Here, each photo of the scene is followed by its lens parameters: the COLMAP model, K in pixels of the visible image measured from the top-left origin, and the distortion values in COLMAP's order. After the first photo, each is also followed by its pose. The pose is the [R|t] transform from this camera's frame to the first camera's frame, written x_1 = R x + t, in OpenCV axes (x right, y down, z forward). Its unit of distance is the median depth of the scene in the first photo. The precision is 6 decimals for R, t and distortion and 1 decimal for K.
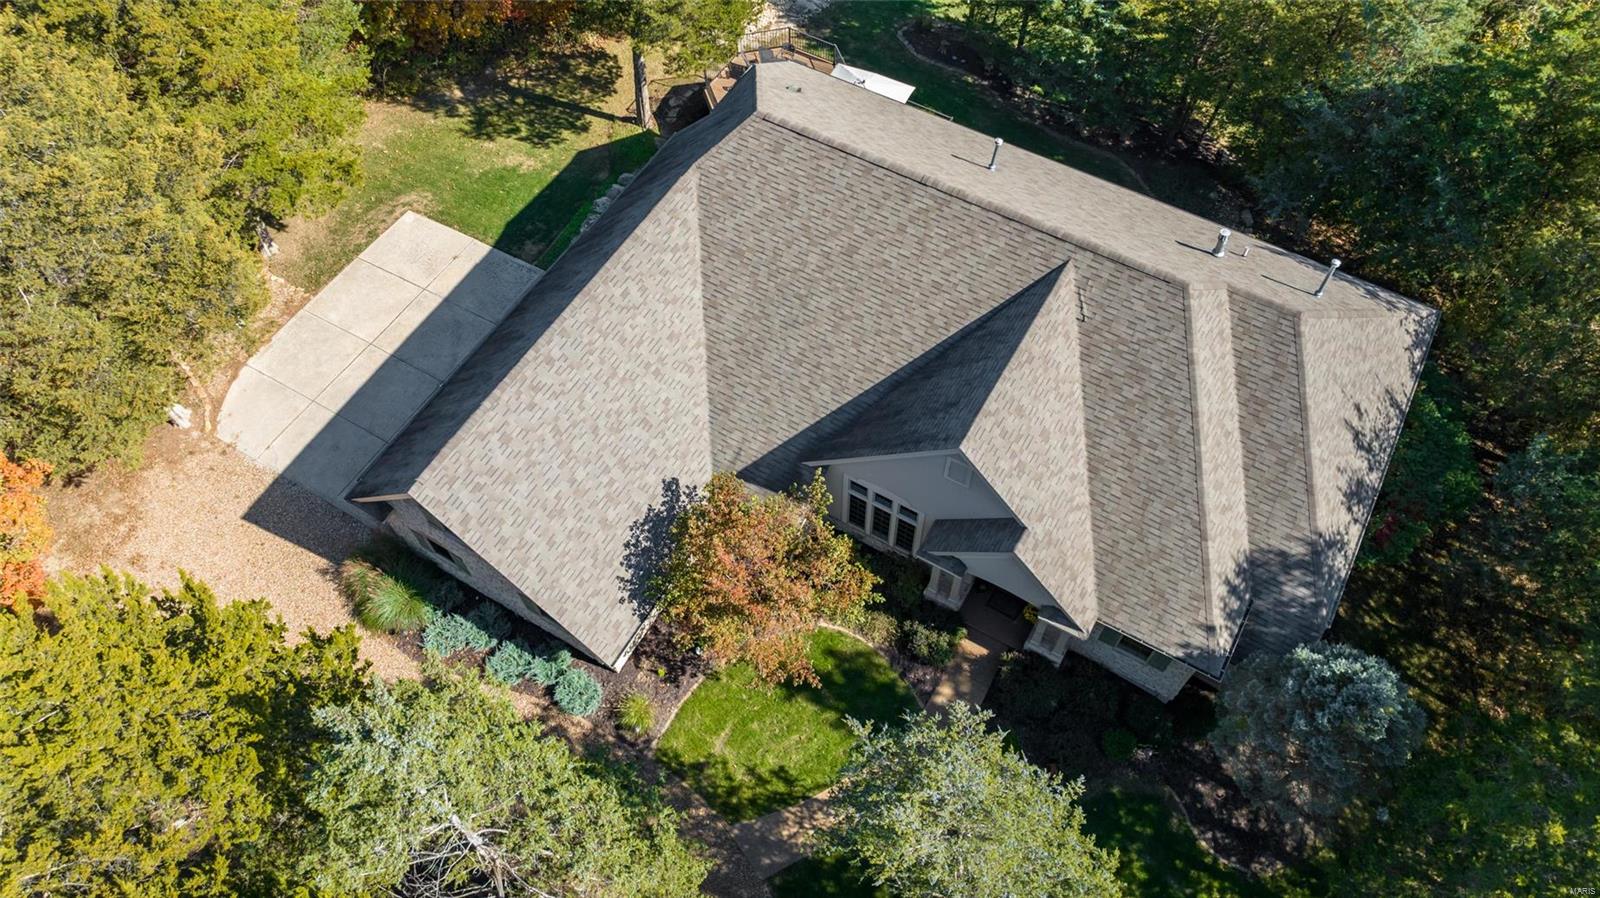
lens RADIAL K [[1133.7, 0, 800.0], [0, 1133.7, 449.0], [0, 0, 1]] dist [-0.051251, 0.046324]
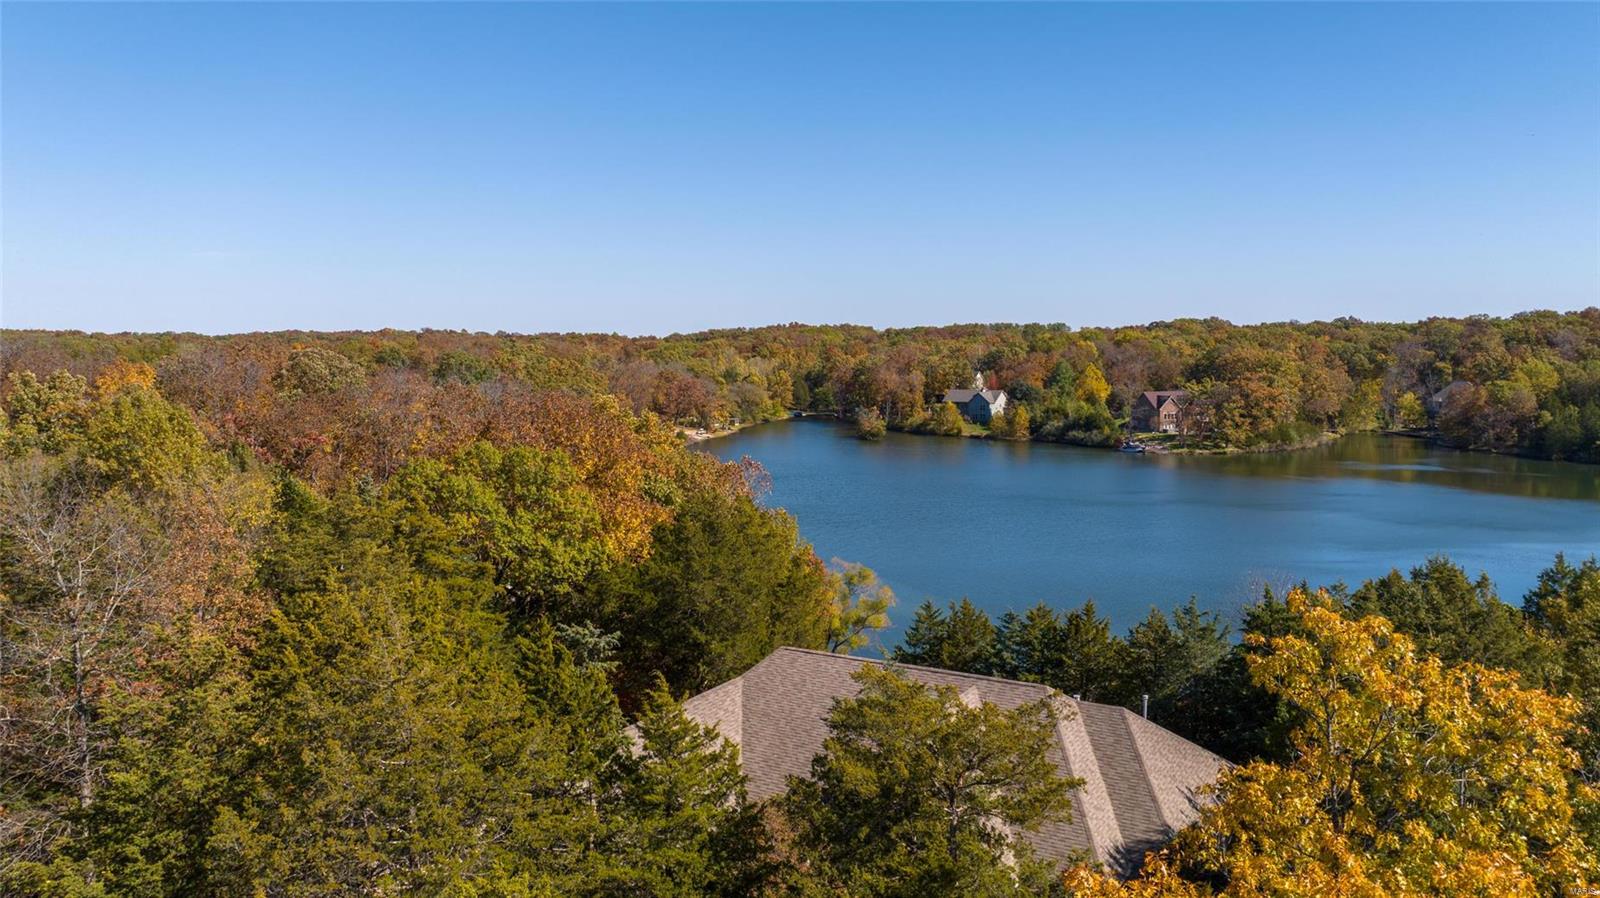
lens RADIAL K [[1133.7, 0, 800.0], [0, 1133.7, 449.0], [0, 0, 1]] dist [-0.051251, 0.046324]
pose [[0.999913, 0.004339, -0.012483, 0.008640], [-0.012594, 0.599055, -0.800609, 0.843841], [0.004004, 0.800696, 0.599058, -0.217191]]
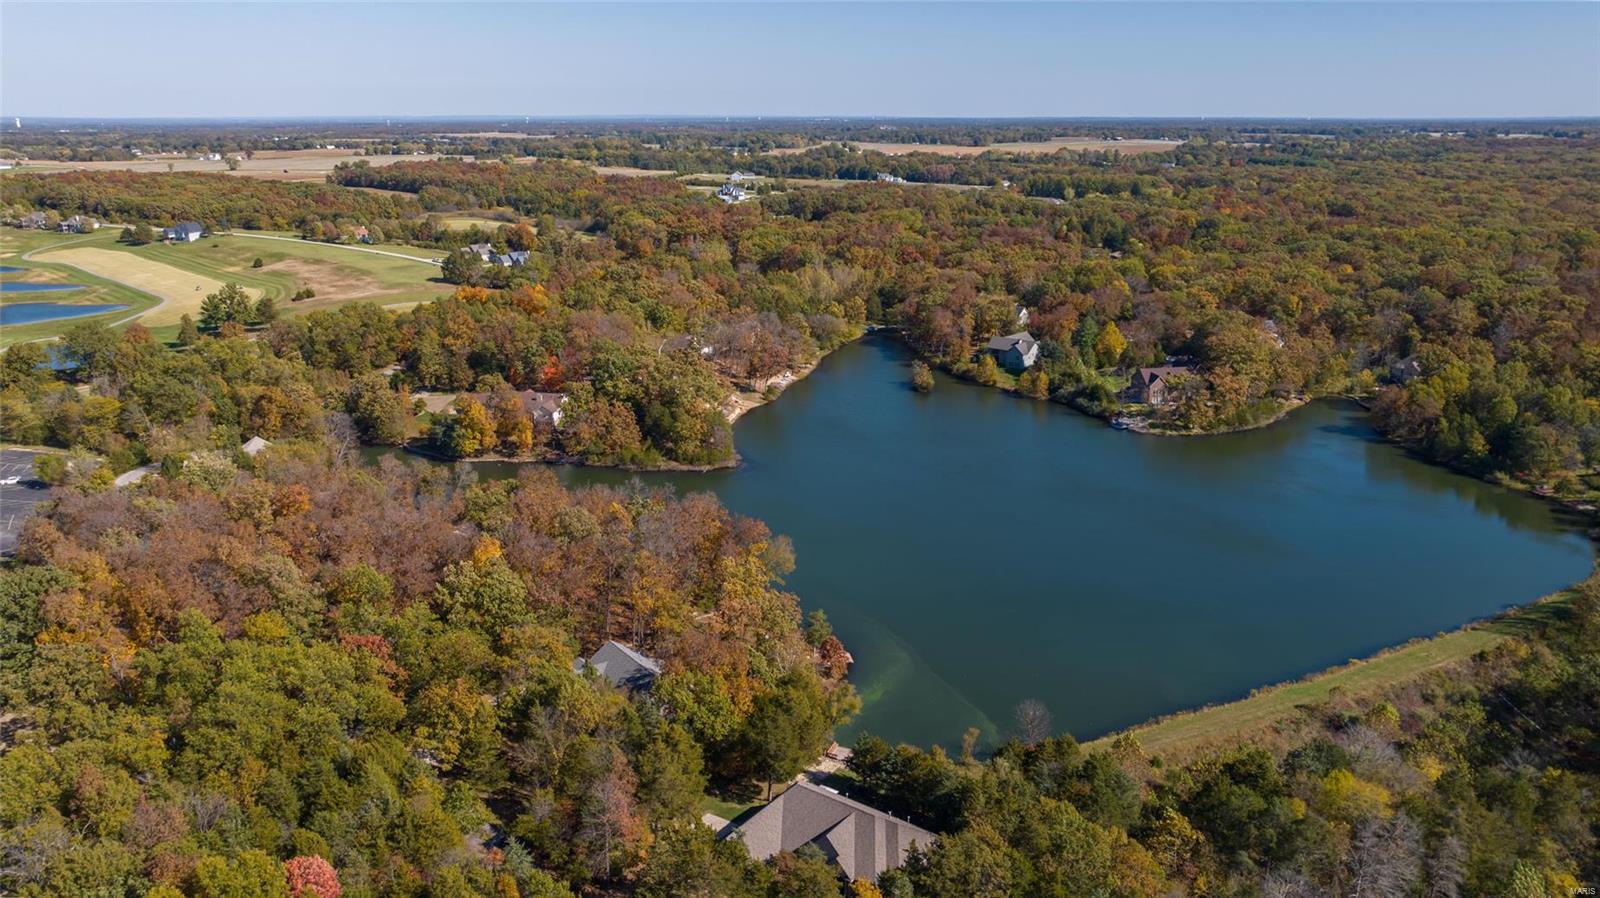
lens RADIAL K [[1133.7, 0, 800.0], [0, 1133.7, 449.0], [0, 0, 1]] dist [-0.051251, 0.046324]
pose [[0.995283, 0.038432, -0.089075, 0.355962], [-0.088404, 0.737418, -0.669627, 1.908660], [0.039950, 0.674343, 0.737337, -3.598366]]
